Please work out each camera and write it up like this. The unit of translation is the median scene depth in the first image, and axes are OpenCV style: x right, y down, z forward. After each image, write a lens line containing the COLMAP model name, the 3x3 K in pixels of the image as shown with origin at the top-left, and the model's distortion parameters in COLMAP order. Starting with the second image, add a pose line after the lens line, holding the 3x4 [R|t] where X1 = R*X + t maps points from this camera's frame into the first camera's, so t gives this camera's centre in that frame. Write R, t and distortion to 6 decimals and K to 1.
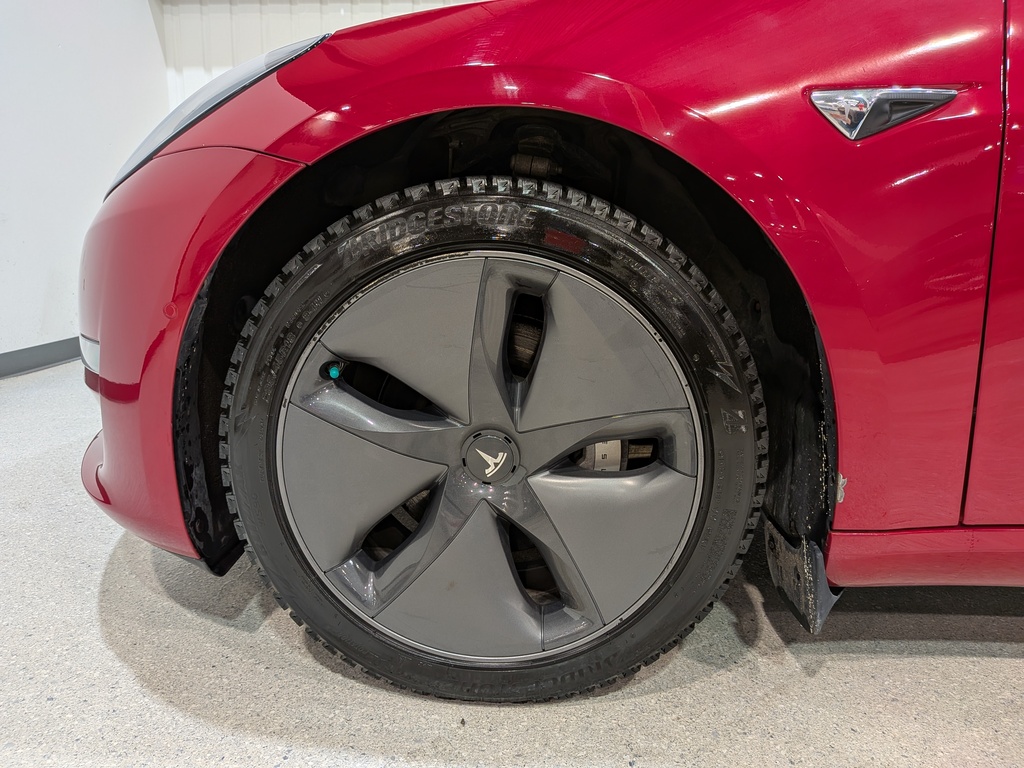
lens RADIAL K [[736.1, 0, 519.8], [0, 736.1, 385.2], [0, 0, 1]] dist [0.027108, -0.063962]
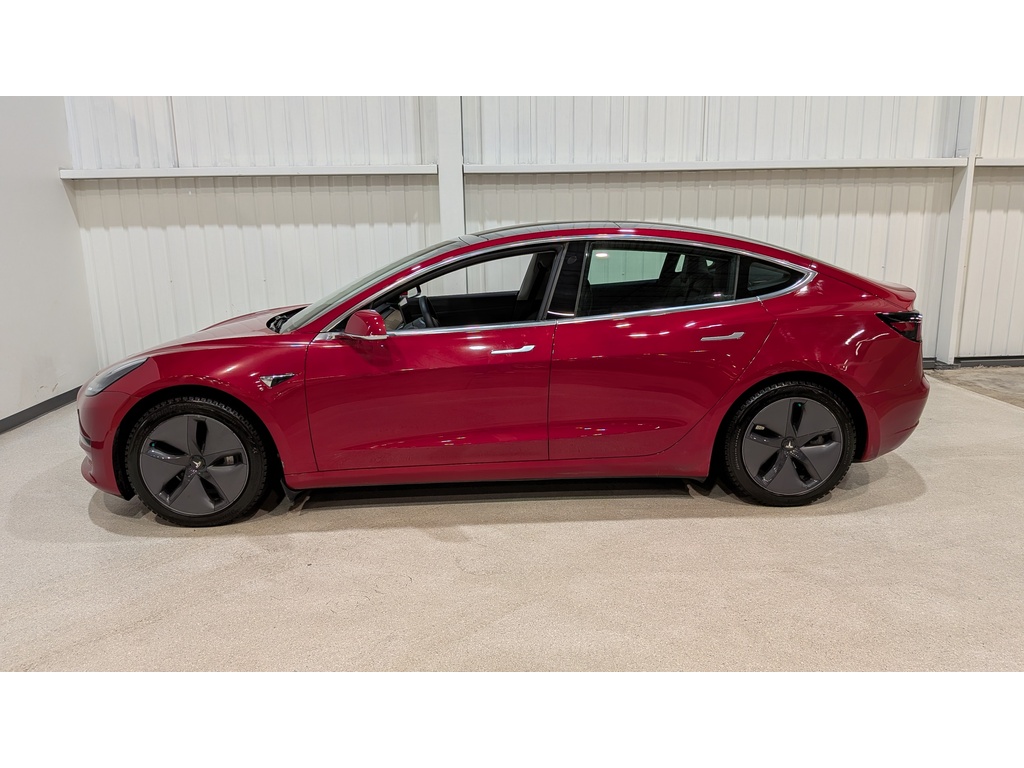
lens RADIAL K [[736.1, 0, 518.4], [0, 736.1, 387.8], [0, 0, 1]] dist [0.027108, -0.063962]
pose [[0.993678, -0.054562, 0.098113, 1.282512], [0.052726, 0.998384, 0.021205, -0.292603], [-0.099112, -0.015897, 0.994949, -3.043050]]
